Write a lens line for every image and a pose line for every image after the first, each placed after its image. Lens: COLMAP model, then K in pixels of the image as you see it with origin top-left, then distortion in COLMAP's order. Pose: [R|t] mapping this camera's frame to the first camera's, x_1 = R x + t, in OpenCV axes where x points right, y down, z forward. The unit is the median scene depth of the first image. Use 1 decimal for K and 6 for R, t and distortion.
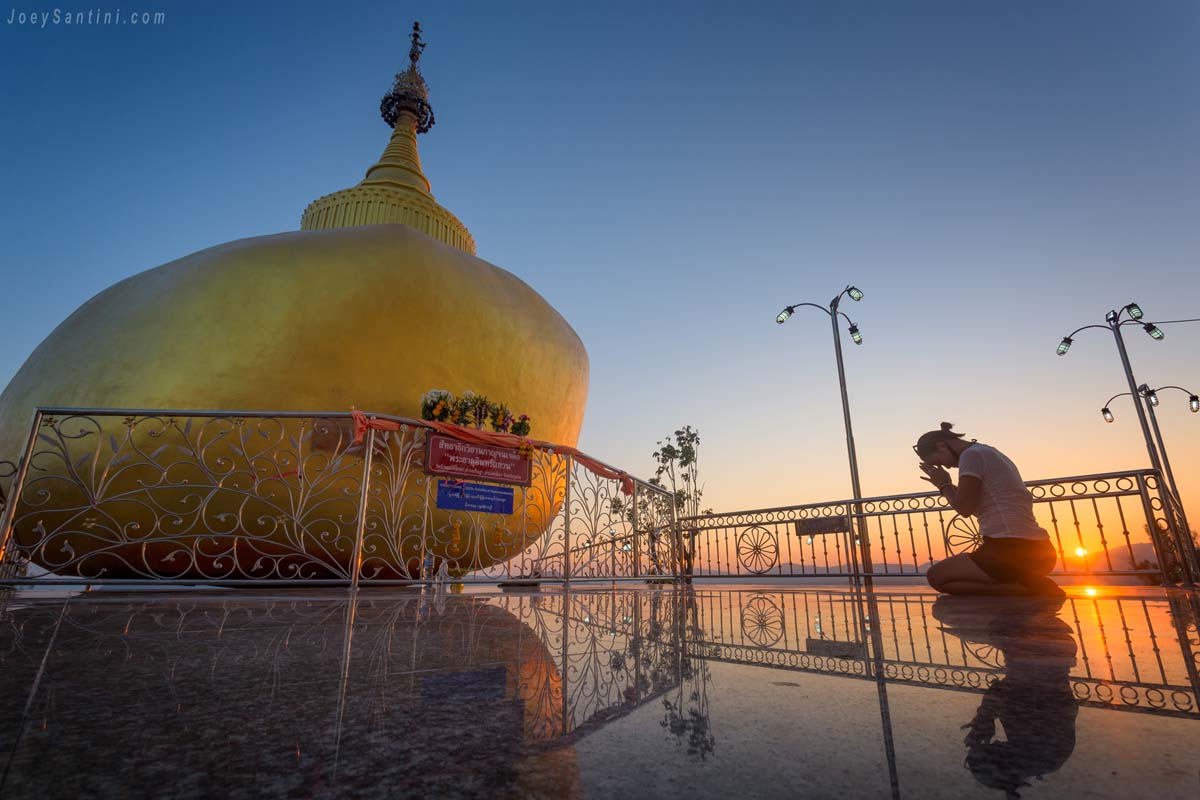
lens RADIAL K [[585.3, 0, 604.3], [0, 585.3, 396.1], [0, 0, 1]] dist [-0.027399, 0.004522]
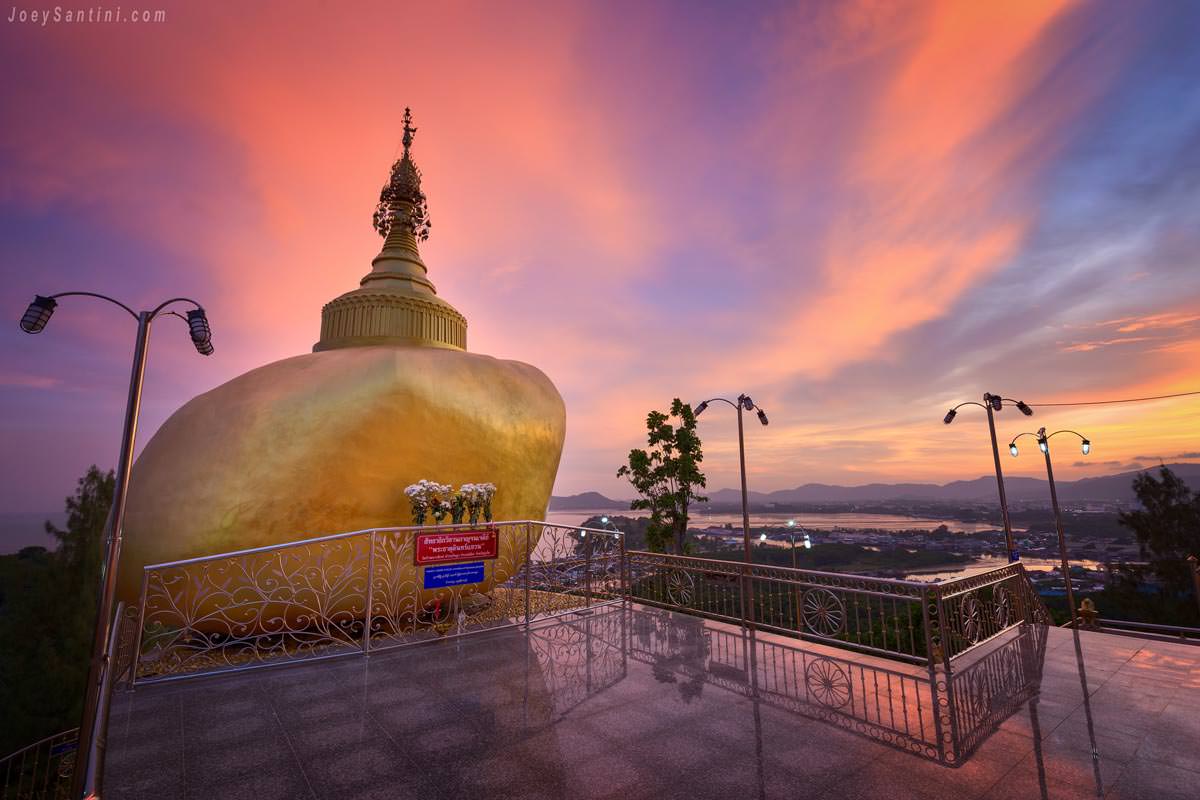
lens RADIAL K [[555.8, 0, 609.4], [0, 555.8, 394.1], [0, 0, 1]] dist [-0.000566, -0.004924]
pose [[0.998106, -0.019428, -0.058376, 0.242325], [0.026243, 0.992625, 0.118351, -0.415524], [0.055646, -0.119659, 0.991254, -0.241784]]
